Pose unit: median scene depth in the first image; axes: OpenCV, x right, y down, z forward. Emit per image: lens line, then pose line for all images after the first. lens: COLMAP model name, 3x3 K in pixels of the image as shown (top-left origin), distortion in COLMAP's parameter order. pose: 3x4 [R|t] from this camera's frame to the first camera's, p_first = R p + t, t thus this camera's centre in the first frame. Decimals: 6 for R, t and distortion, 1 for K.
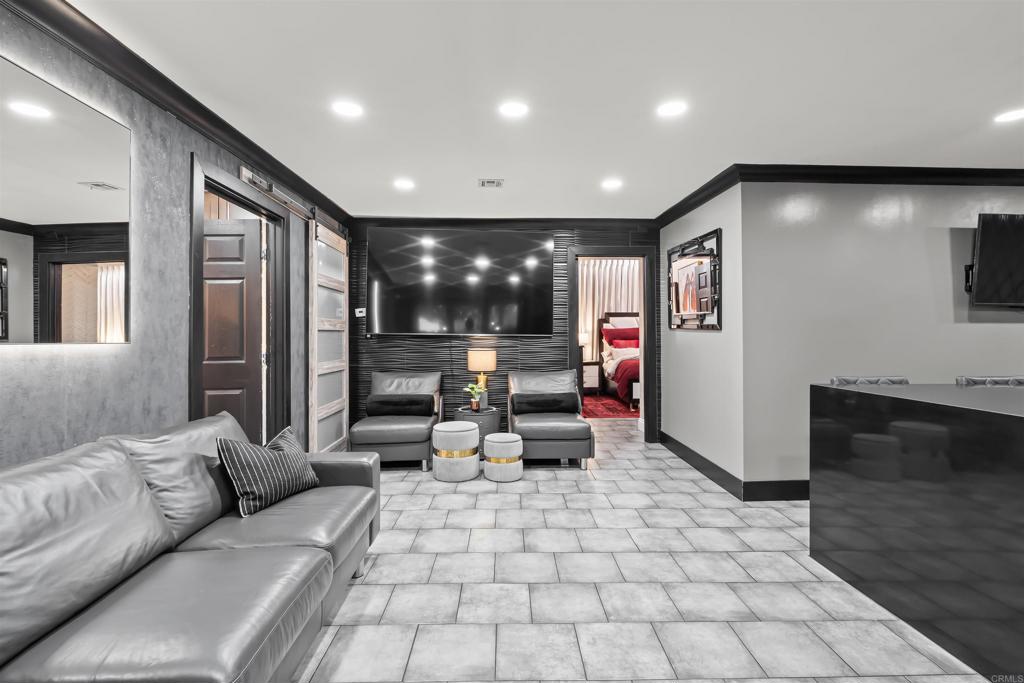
lens RADIAL K [[464.6, 0, 509.8], [0, 464.6, 338.2], [0, 0, 1]] dist [-0.004387, -0.000039]
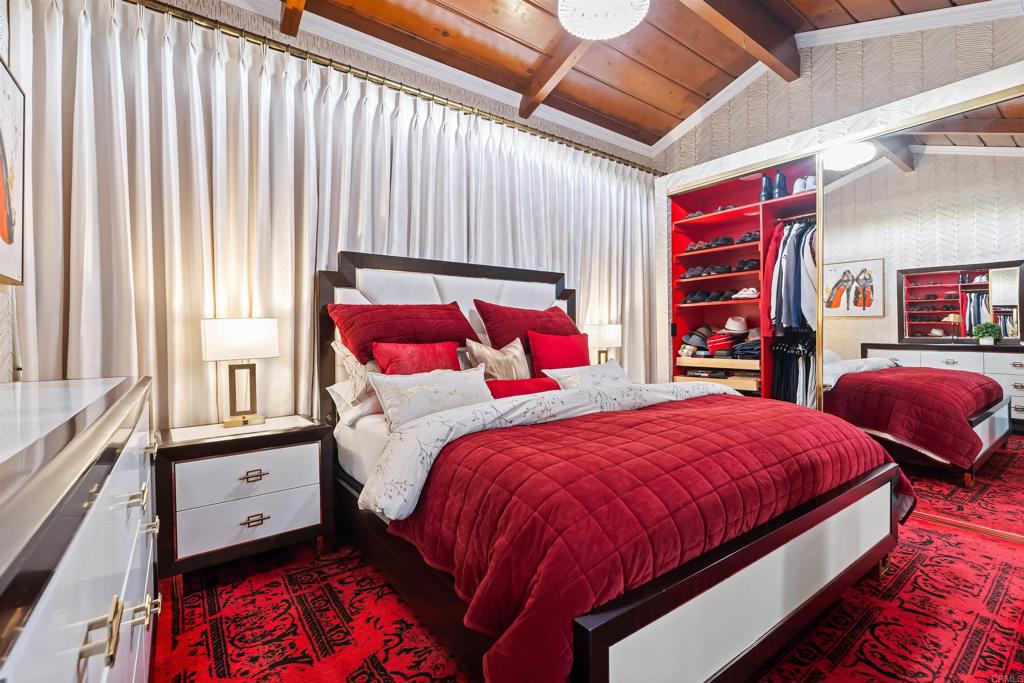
lens RADIAL K [[464.6, 0, 510.6], [0, 464.6, 337.1], [0, 0, 1]] dist [-0.004387, -0.000039]
pose [[0.813296, -0.002023, 0.581847, 0.120450], [-0.001806, 0.999980, 0.006000, -0.001696], [-0.581848, -0.005931, 0.813276, 0.693804]]
